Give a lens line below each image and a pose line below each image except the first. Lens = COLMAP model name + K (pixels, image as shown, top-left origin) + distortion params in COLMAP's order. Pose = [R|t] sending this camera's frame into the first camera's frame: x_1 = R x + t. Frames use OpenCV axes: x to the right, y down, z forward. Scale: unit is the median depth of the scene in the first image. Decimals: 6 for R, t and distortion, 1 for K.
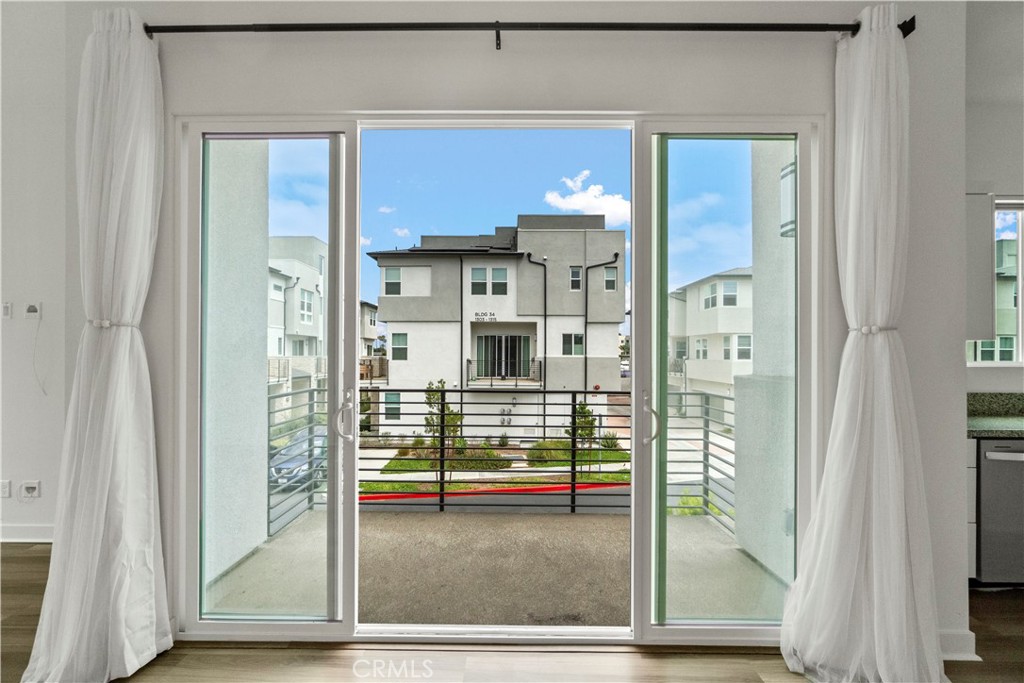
lens RADIAL K [[442.7, 0, 508.3], [0, 442.7, 356.2], [0, 0, 1]] dist [-0.008572, -0.000290]
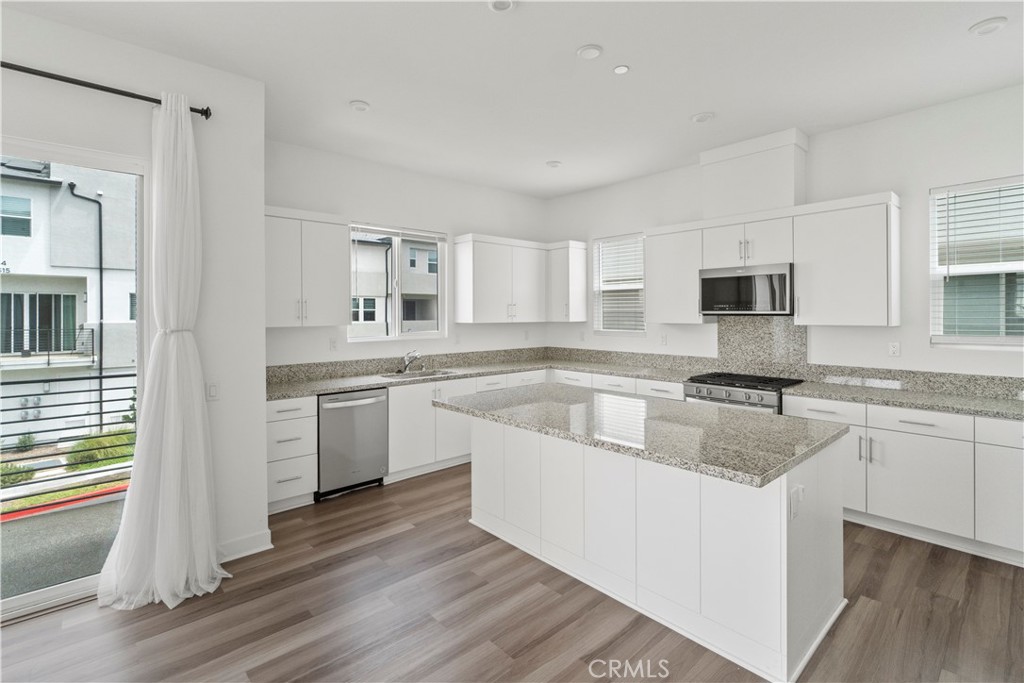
lens RADIAL K [[475.5, 0, 497.6], [0, 475.5, 314.9], [0, 0, 1]] dist [-0.002507, -0.000238]
pose [[0.747661, -0.008342, 0.664028, 0.050715], [0.008880, 0.999957, 0.002563, -0.008749], [-0.664021, 0.003980, 0.747704, -0.063761]]
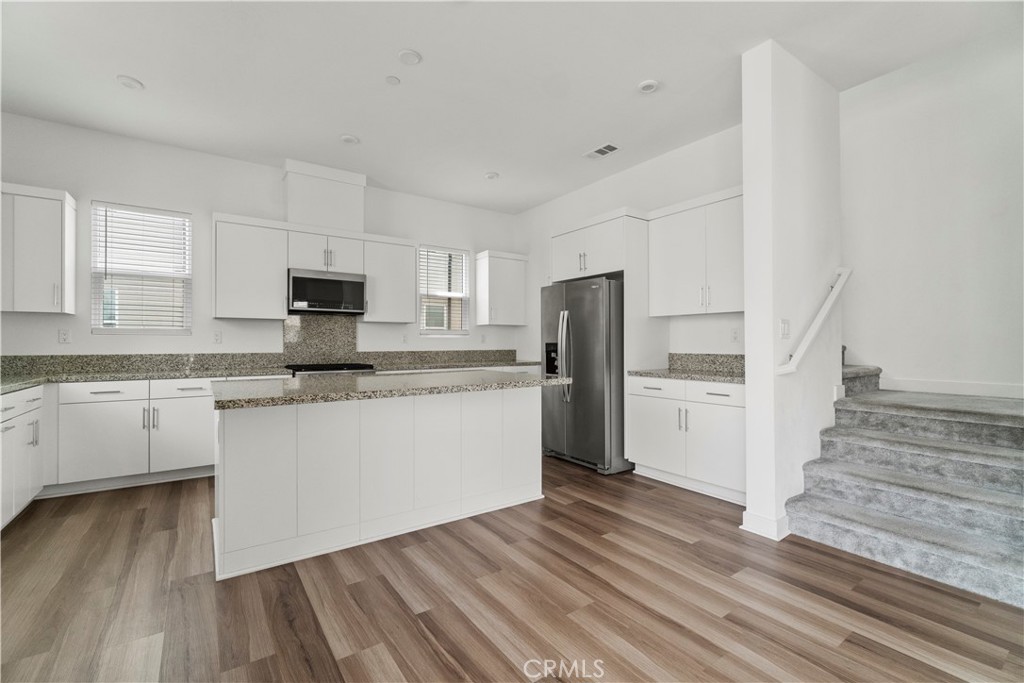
lens RADIAL K [[443.3, 0, 506.2], [0, 443.3, 339.6], [0, 0, 1]] dist [-0.003126, -0.000041]
pose [[-0.576494, 0.002314, 0.817098, 0.028751], [-0.000500, 0.999995, -0.003185, 0.006504], [-0.817101, -0.002245, -0.576490, 0.067497]]
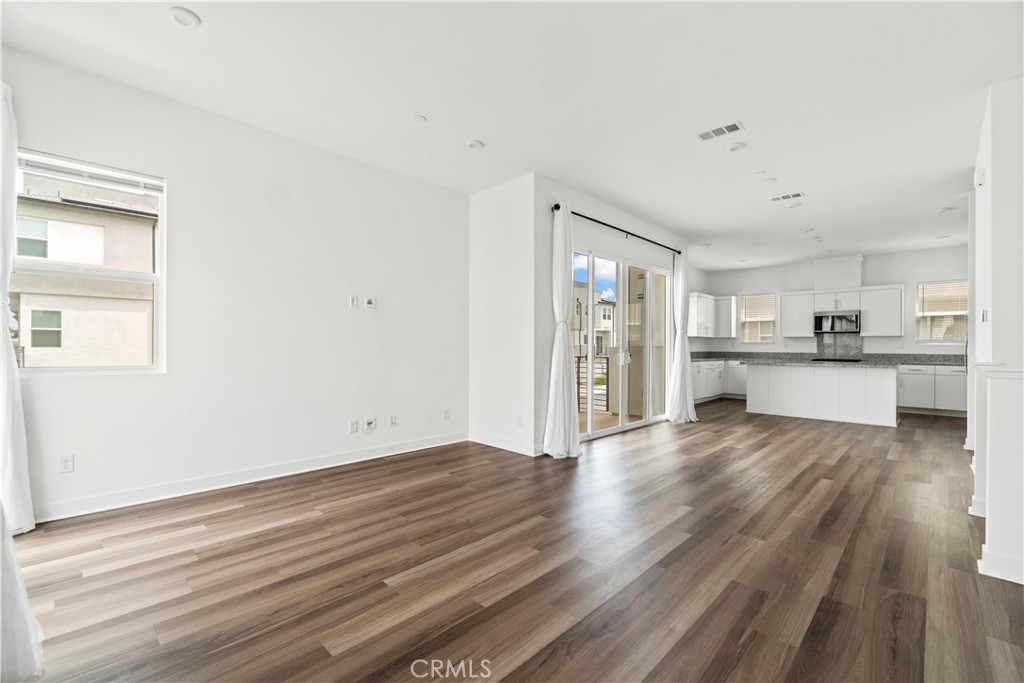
lens RADIAL K [[433.5, 0, 509.7], [0, 433.5, 348.2], [0, 0, 1]] dist [-0.010562, -0.000150]
pose [[0.699596, -0.003631, 0.714529, -0.248427], [-0.001352, 0.999979, 0.006405, 0.005348], [-0.714537, -0.005447, 0.699576, -0.049637]]
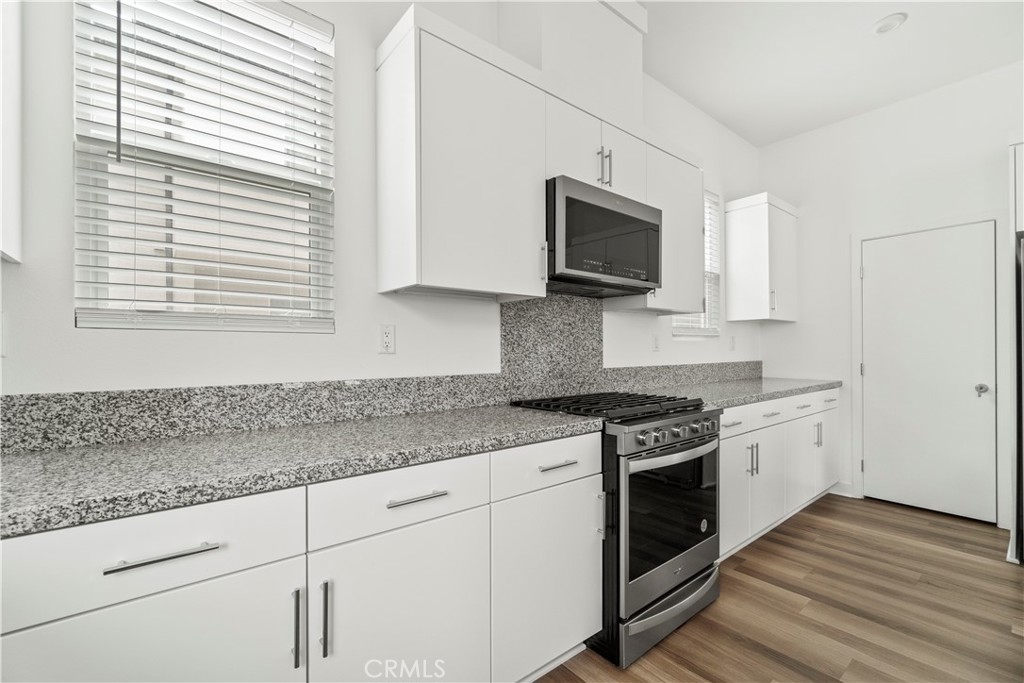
lens RADIAL K [[450.1, 0, 507.3], [0, 450.1, 346.1], [0, 0, 1]] dist [-0.001461, -0.000179]
pose [[-0.639927, 0.002812, 0.768430, 0.190648], [0.001754, 0.999996, -0.002198, 0.006419], [-0.768434, -0.000059, -0.639930, 0.095582]]
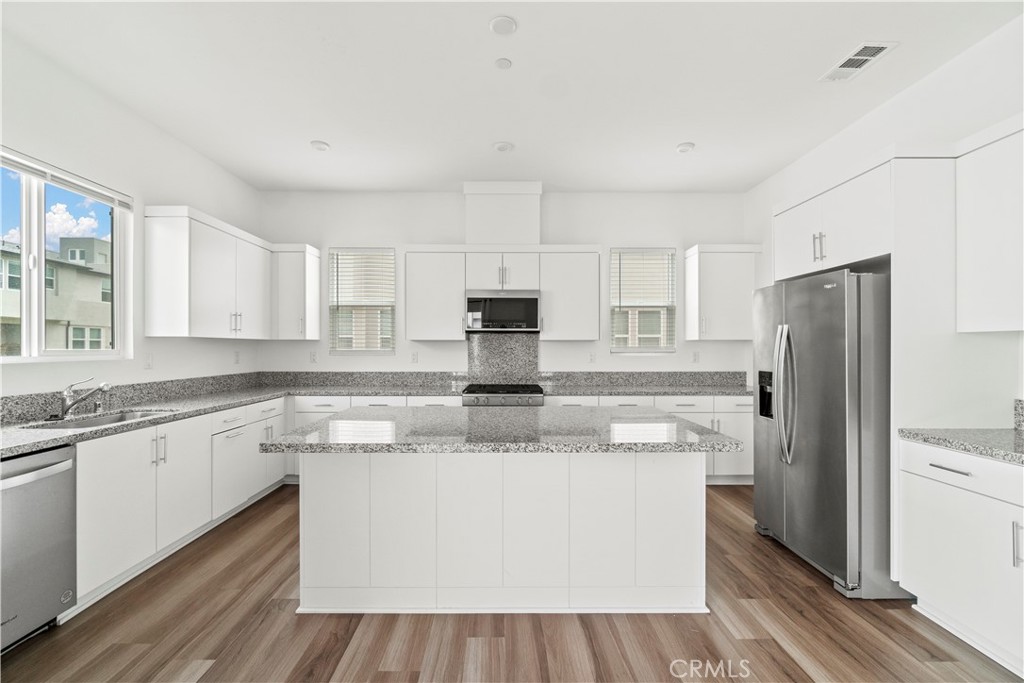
lens RADIAL K [[442.1, 0, 505.2], [0, 442.1, 347.5], [0, 0, 1]] dist [-0.002752, -0.000028]
pose [[-0.012267, -0.005553, 0.999909, 0.046189], [0.001164, 0.999984, 0.005567, -0.001177], [-0.999924, 0.001232, -0.012260, 0.015443]]
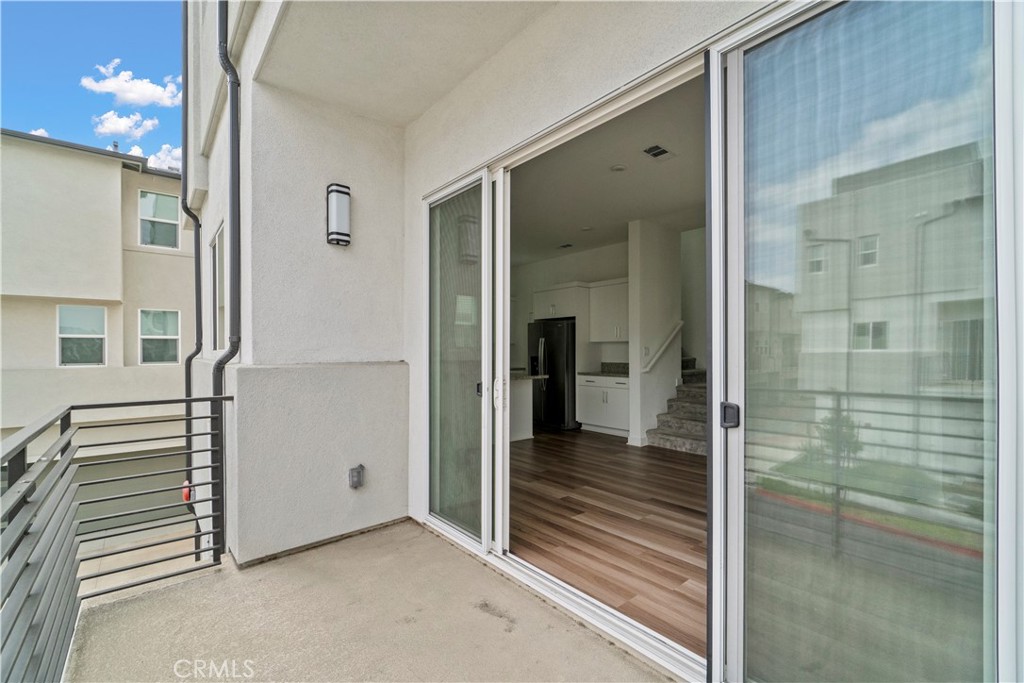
lens RADIAL K [[442.1, 0, 505.2], [0, 442.1, 347.5], [0, 0, 1]] dist [-0.002752, -0.000028]
pose [[-0.637106, 0.001726, 0.770774, -0.069861], [-0.002239, 0.999989, -0.004090, 0.001945], [-0.770773, -0.004331, -0.637095, 0.172129]]
